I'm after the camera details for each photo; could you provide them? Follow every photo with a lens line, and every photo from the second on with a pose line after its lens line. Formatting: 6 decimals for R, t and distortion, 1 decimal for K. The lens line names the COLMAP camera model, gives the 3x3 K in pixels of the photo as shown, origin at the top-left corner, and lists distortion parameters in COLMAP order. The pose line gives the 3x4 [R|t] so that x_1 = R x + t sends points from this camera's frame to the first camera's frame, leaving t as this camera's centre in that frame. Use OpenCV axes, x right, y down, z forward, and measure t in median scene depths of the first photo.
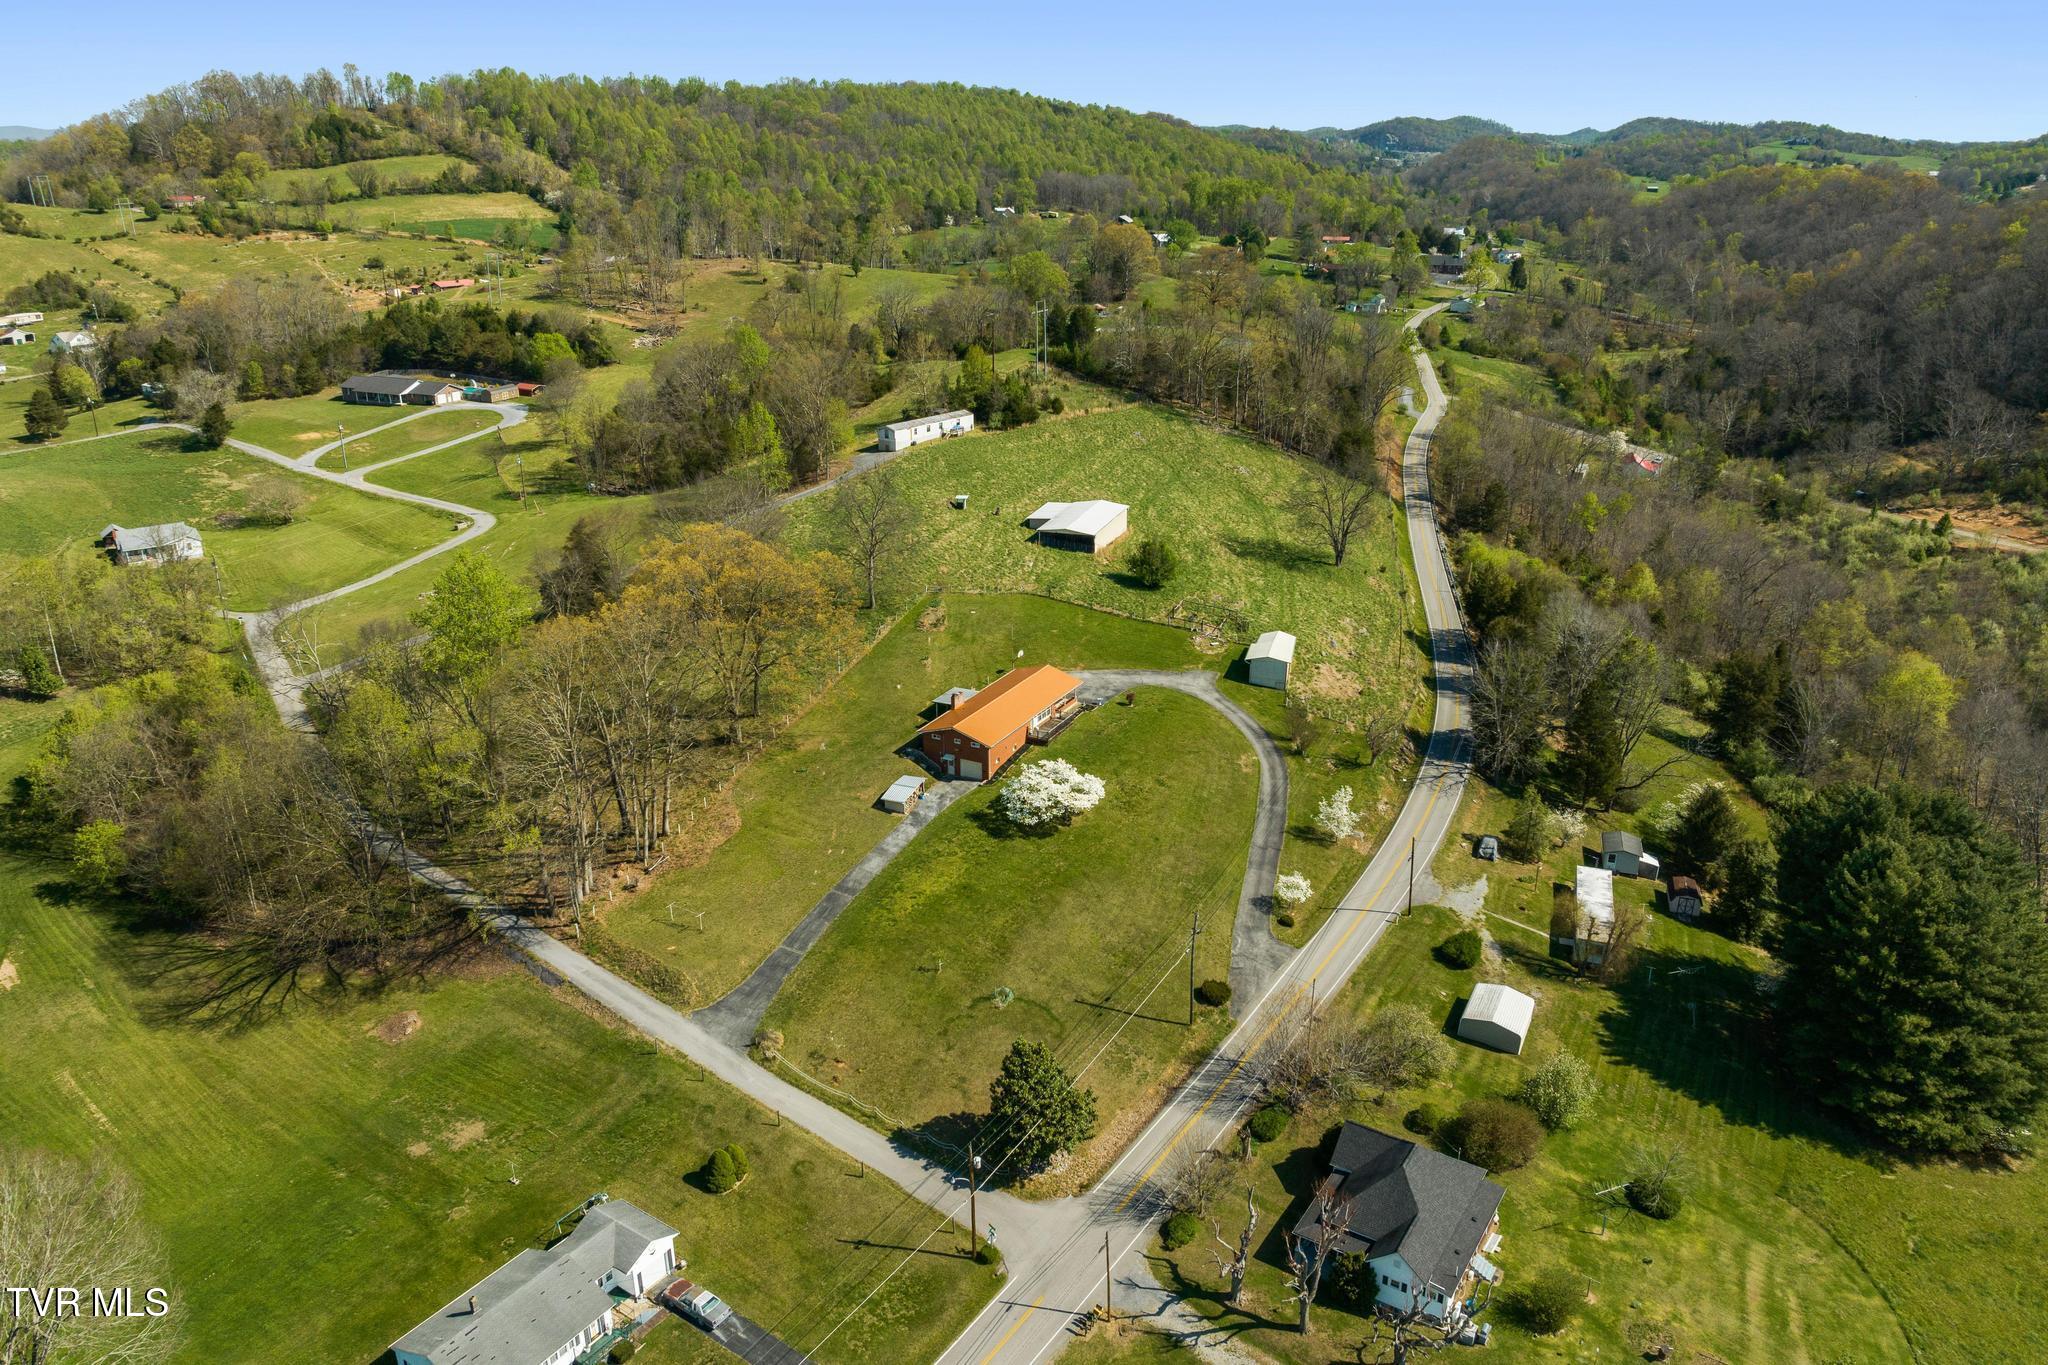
lens RADIAL K [[1405.6, 0, 1034.6], [0, 1405.6, 680.6], [0, 0, 1]] dist [-0.034847, -0.000636]
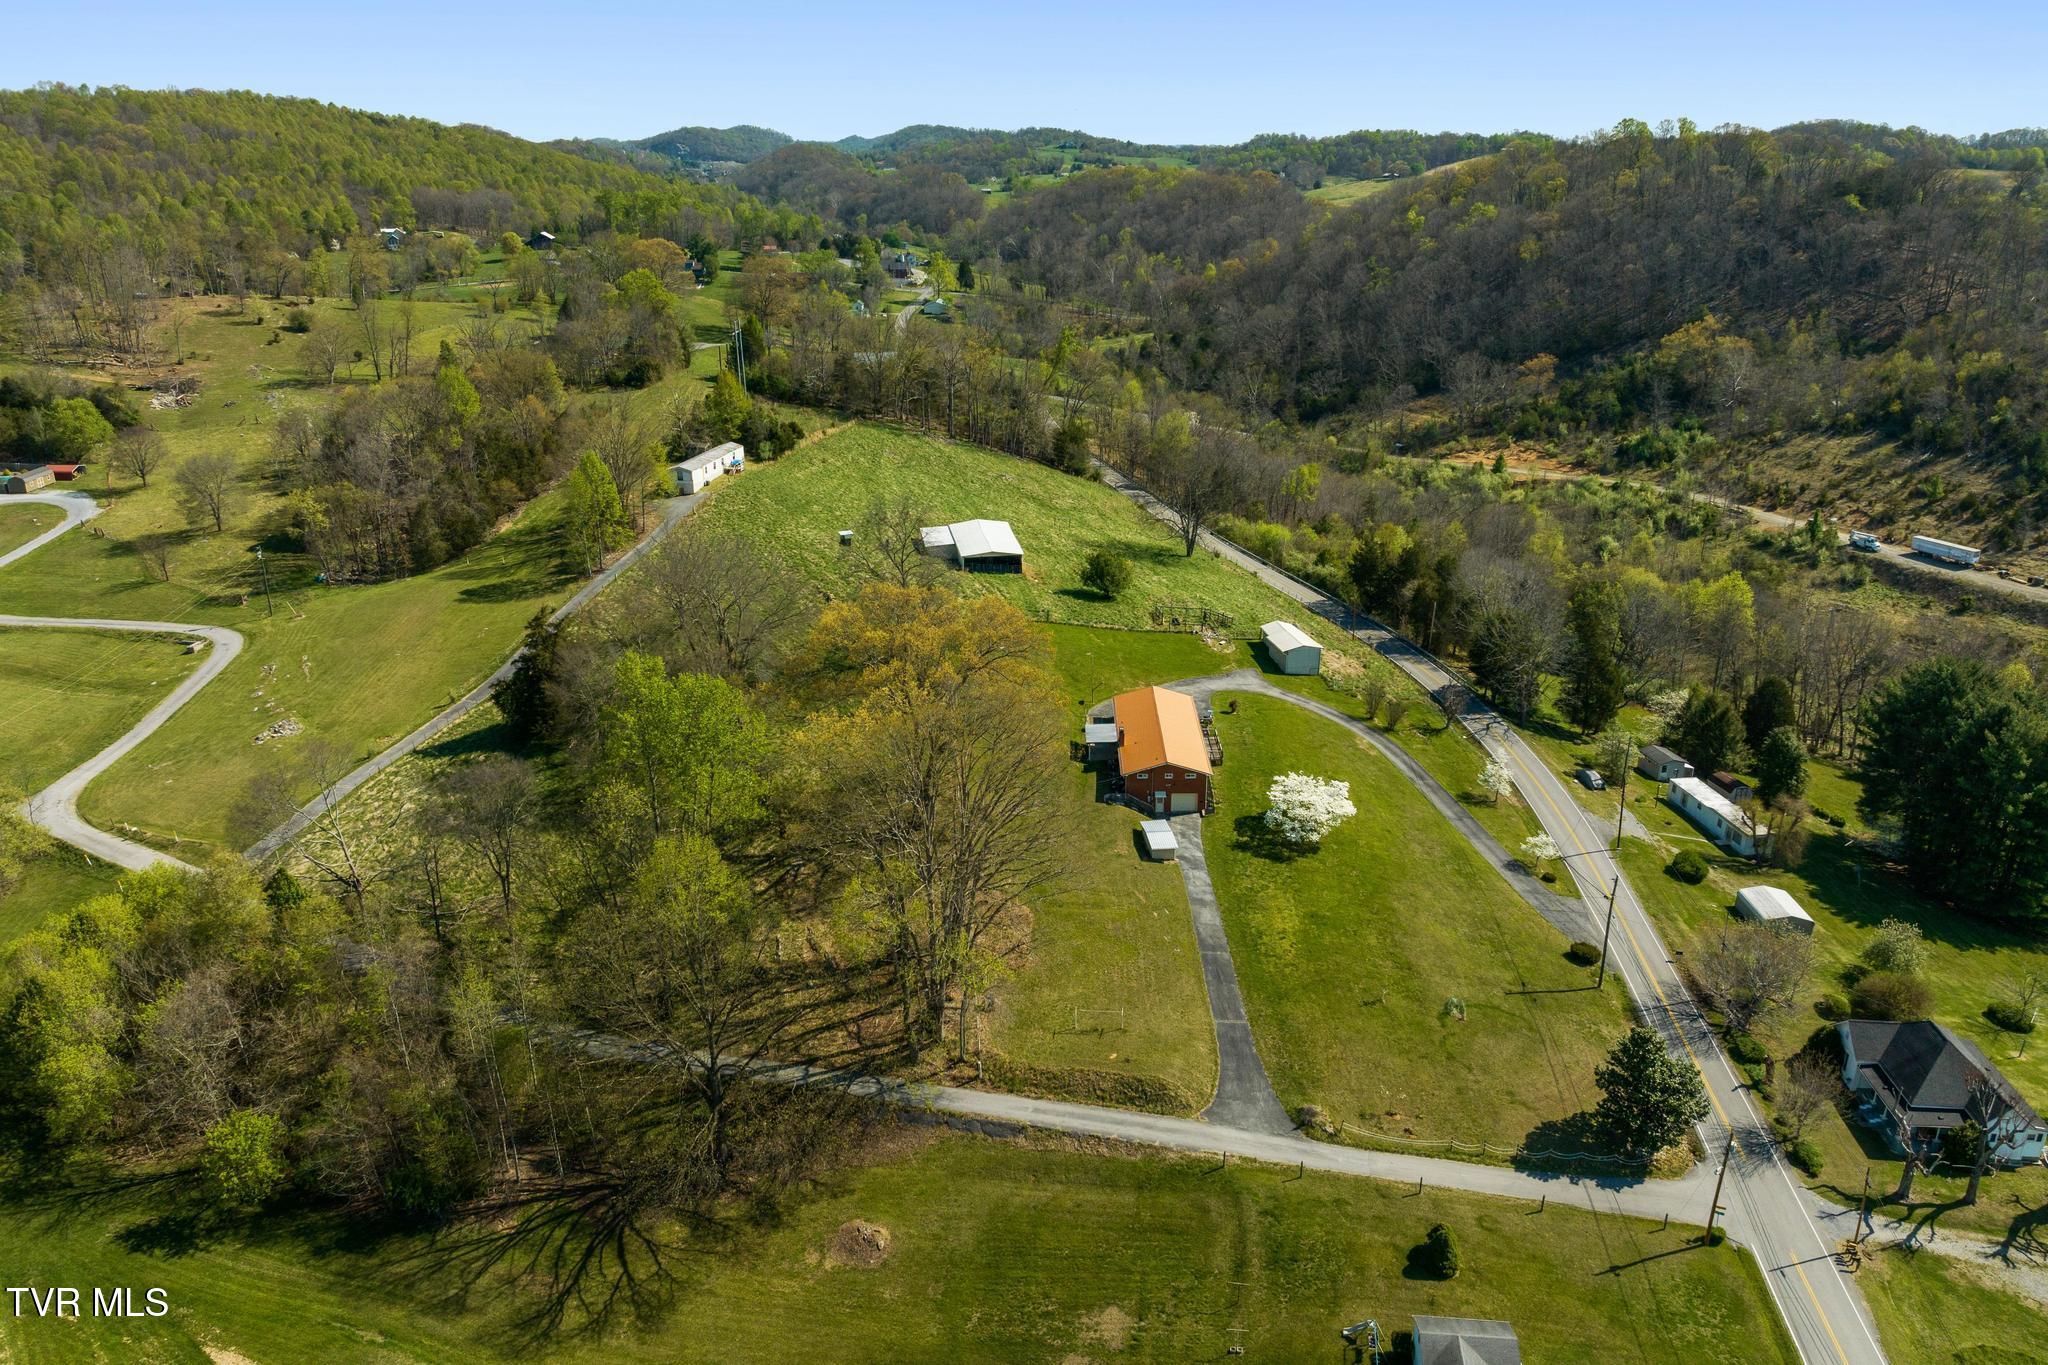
lens RADIAL K [[1414.9, 0, 1024.0], [0, 1414.9, 682.5], [0, 0, 1]] dist [-0.034289, 0.001214]
pose [[0.891664, -0.160699, 0.423216, -0.573656], [0.163790, 0.986059, 0.029330, -0.067570], [-0.422029, 0.043166, 0.905554, 0.185036]]
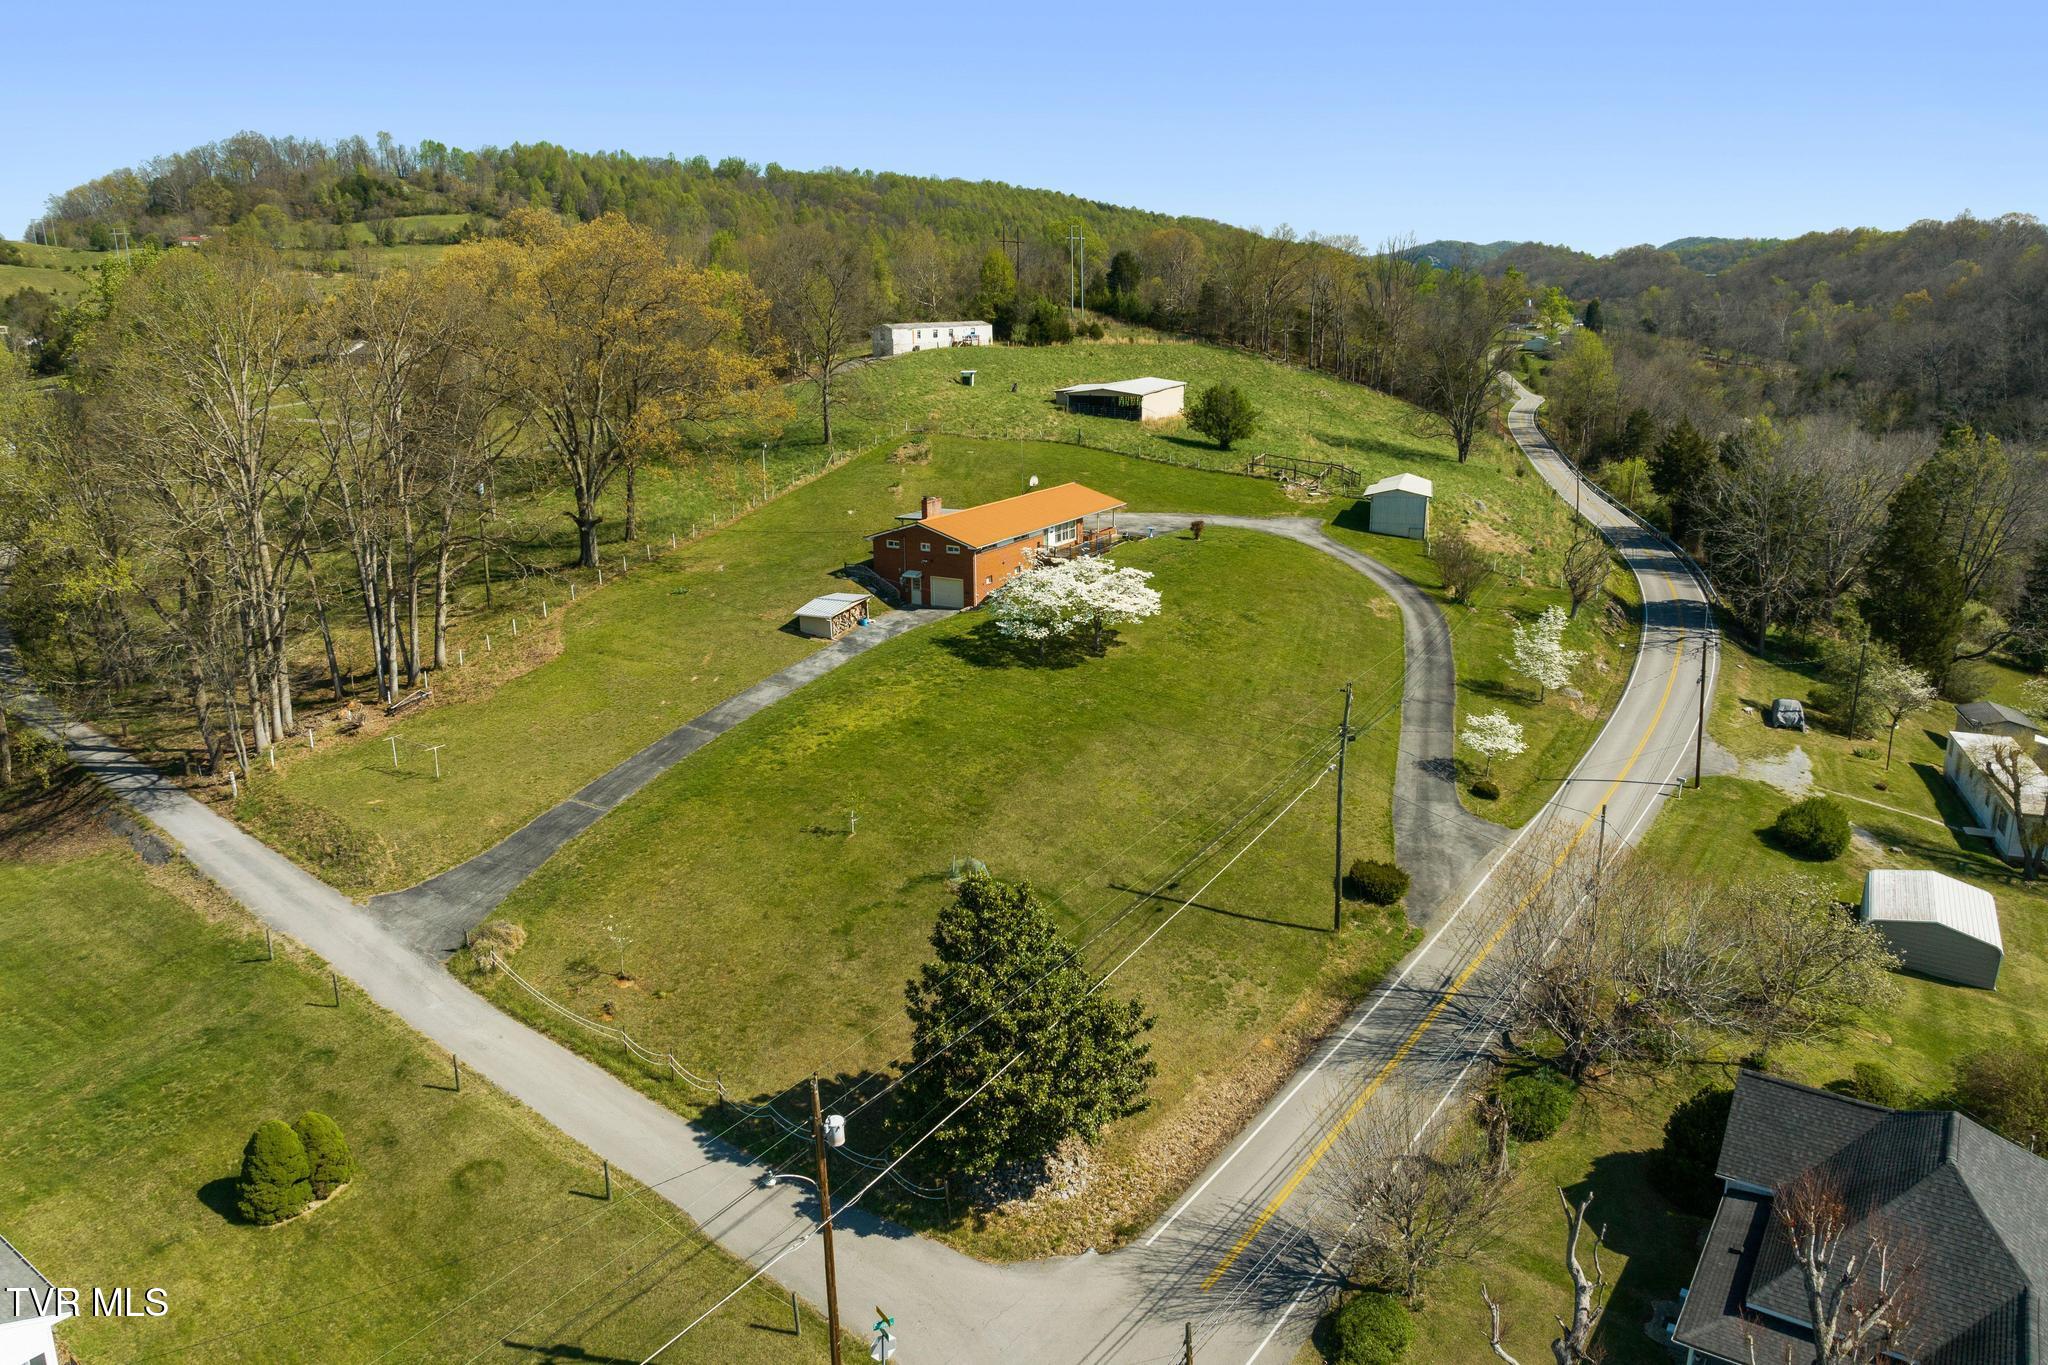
lens RADIAL K [[1414.3, 0, 1031.9], [0, 1414.3, 639.8], [0, 0, 1]] dist [-0.039807, -0.002000]
pose [[0.999373, -0.001205, -0.035379, 0.016267], [-0.002906, 0.993254, -0.115919, 0.168825], [0.035280, 0.115950, 0.992628, 0.402544]]
